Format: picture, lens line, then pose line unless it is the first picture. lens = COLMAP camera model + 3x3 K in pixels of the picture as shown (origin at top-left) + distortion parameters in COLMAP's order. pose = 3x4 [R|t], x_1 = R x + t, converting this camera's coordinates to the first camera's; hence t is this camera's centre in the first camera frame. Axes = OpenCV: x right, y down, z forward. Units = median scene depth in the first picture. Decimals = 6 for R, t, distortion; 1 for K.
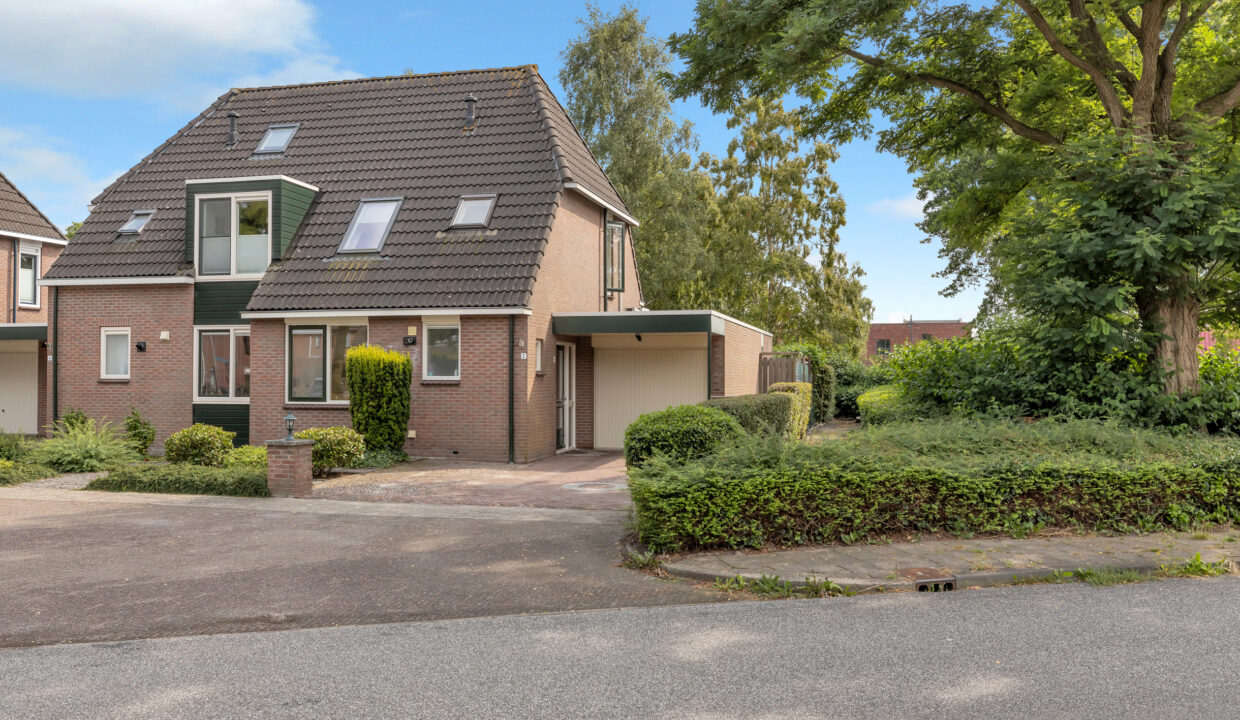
lens RADIAL K [[1002.3, 0, 617.0], [0, 1002.3, 362.1], [0, 0, 1]] dist [-0.001148, -0.000148]
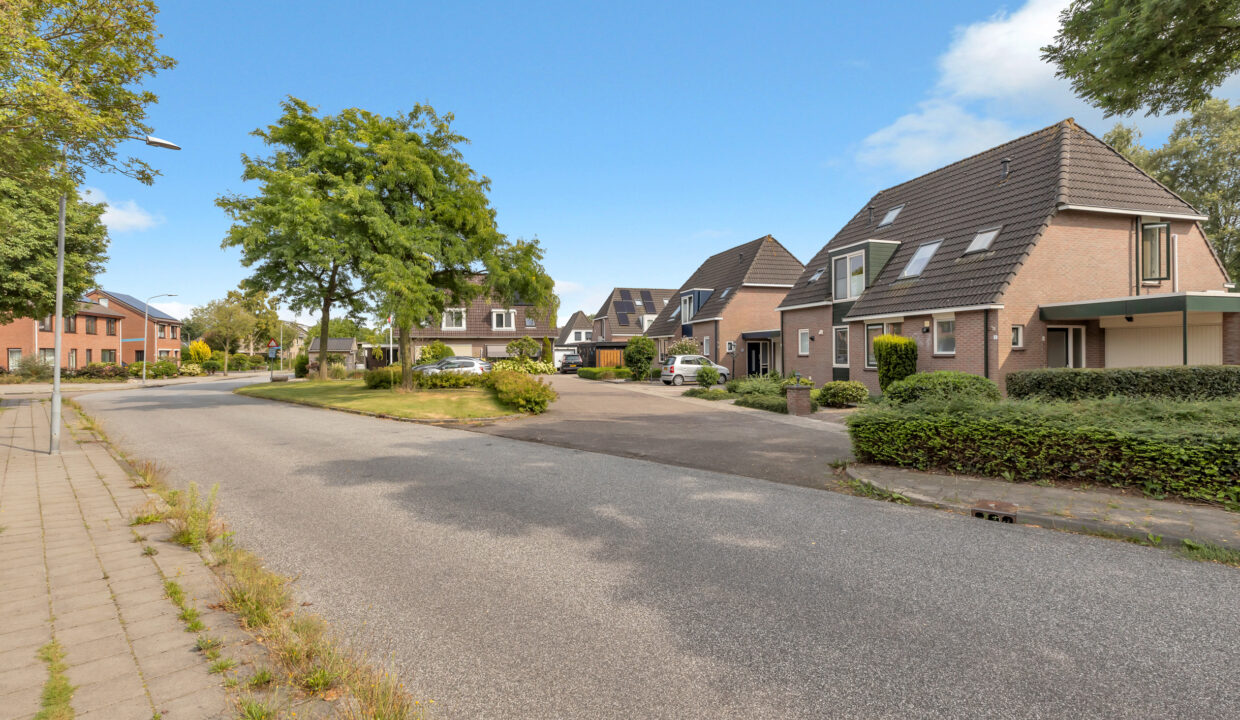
lens RADIAL K [[560.6, 0, 615.2], [0, 560.6, 351.4], [0, 0, 1]] dist [0.002657, 0.000024]
pose [[0.508539, -0.010576, -0.860974, 0.292062], [0.019810, 0.999804, -0.000581, 0.003629], [0.860811, -0.016760, 0.508649, 0.101771]]
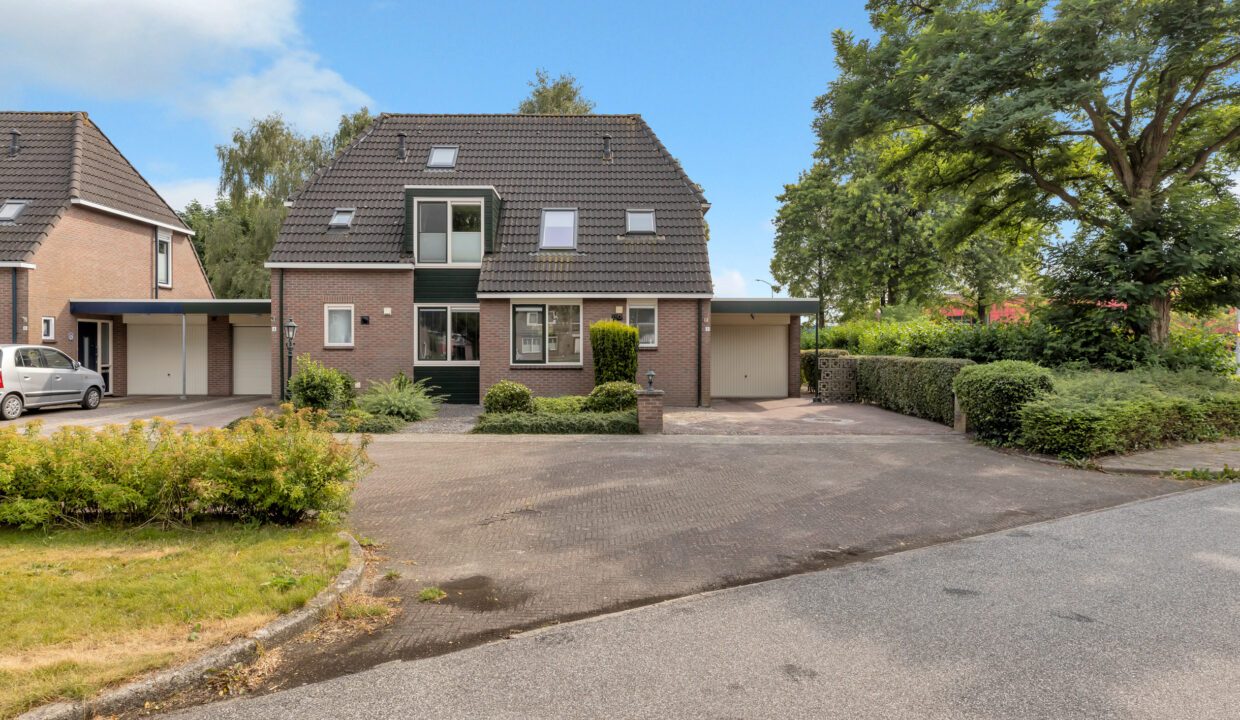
lens RADIAL K [[716.9, 0, 620.7], [0, 716.9, 360.1], [0, 0, 1]] dist [0.001885, 0.000478]
pose [[0.965373, -0.004101, 0.260840, -0.415887], [-0.003255, 0.999609, 0.027765, 0.008548], [-0.260852, -0.027653, 0.964983, 0.074987]]
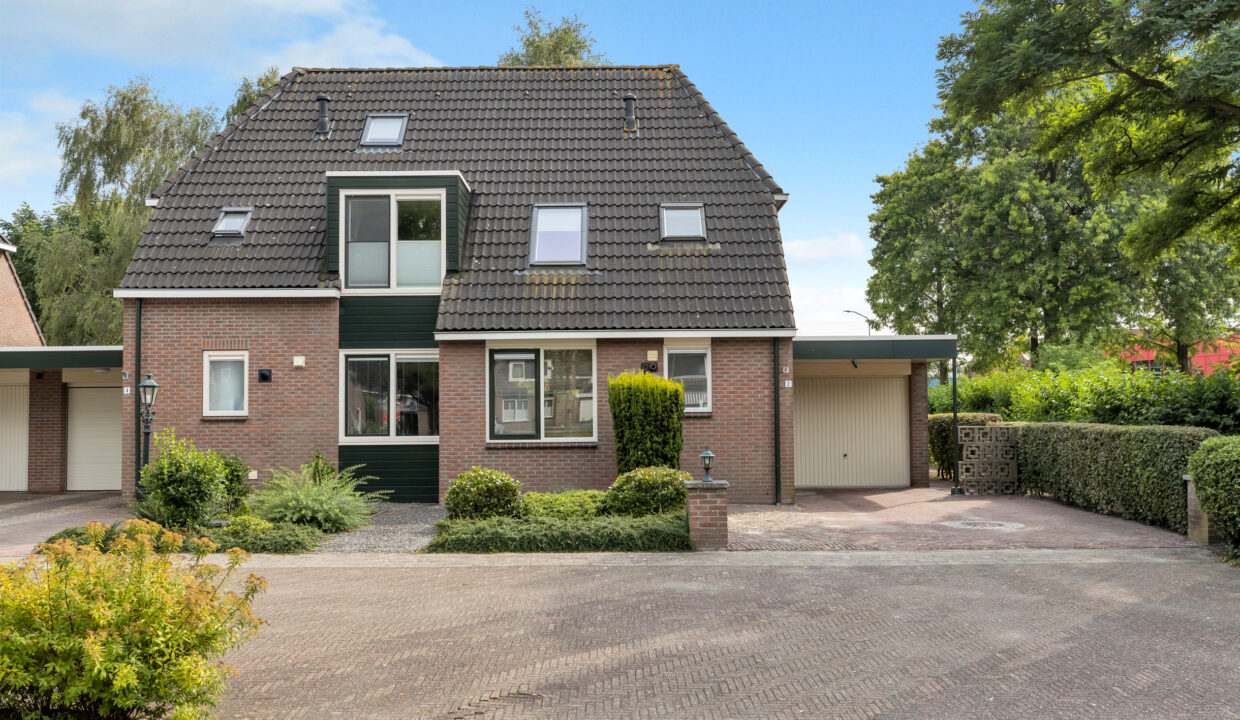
lens RADIAL K [[1042.2, 0, 635.3], [0, 1042.2, 379.8], [0, 0, 1]] dist [-0.002671, 0.002692]
pose [[0.967553, -0.001291, 0.252664, -0.412338], [0.006699, 0.999766, -0.020545, 0.007573], [-0.252579, 0.021571, 0.967336, 0.121707]]
